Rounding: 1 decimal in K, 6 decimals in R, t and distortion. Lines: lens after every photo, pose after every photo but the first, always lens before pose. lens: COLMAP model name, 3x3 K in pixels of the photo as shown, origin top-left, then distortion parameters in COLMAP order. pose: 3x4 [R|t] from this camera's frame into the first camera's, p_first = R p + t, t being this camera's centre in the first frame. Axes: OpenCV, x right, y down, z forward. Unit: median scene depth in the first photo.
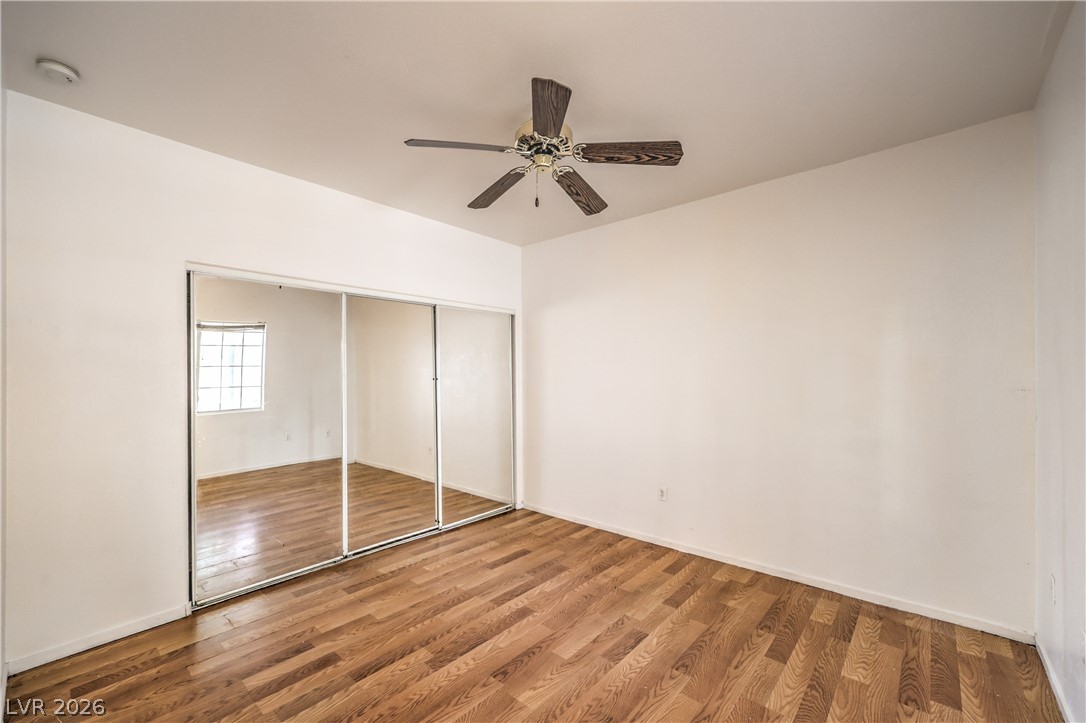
lens RADIAL K [[485.3, 0, 544.2], [0, 485.3, 370.6], [0, 0, 1]] dist [0.002006, 0.000248]
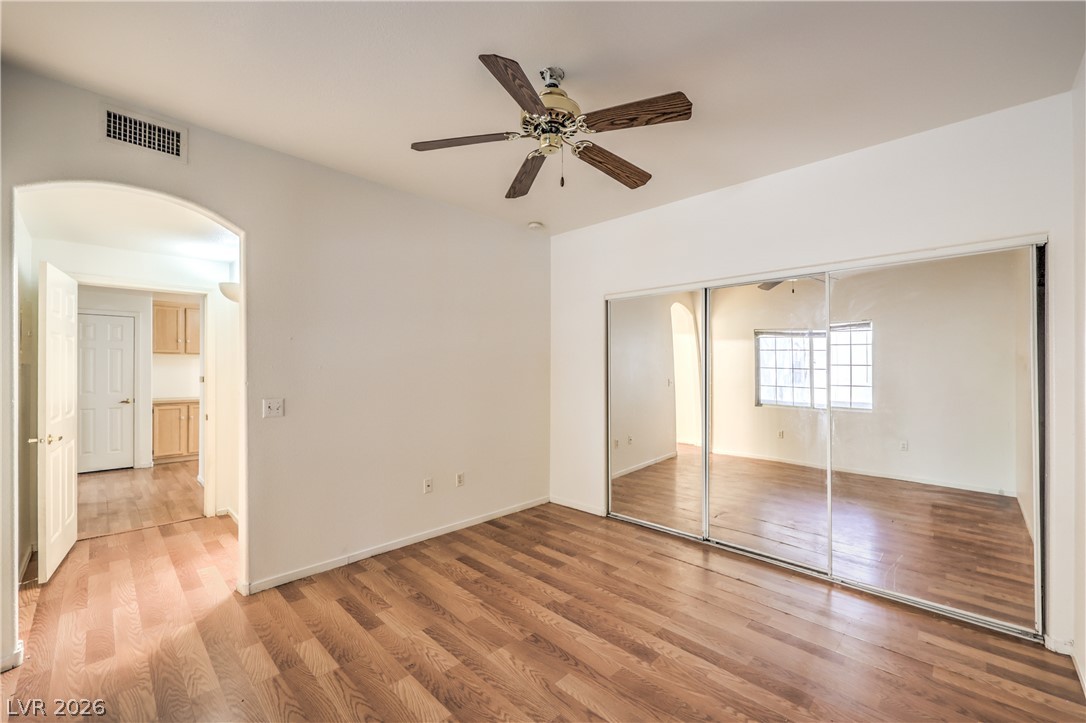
lens RADIAL K [[437.6, 0, 541.5], [0, 437.6, 364.4], [0, 0, 1]] dist [-0.003106, -0.000129]
pose [[-0.100576, -0.010153, -0.994878, 0.812202], [0.002807, 0.999941, -0.010488, -0.000937], [0.994925, -0.003847, -0.100542, 0.981686]]
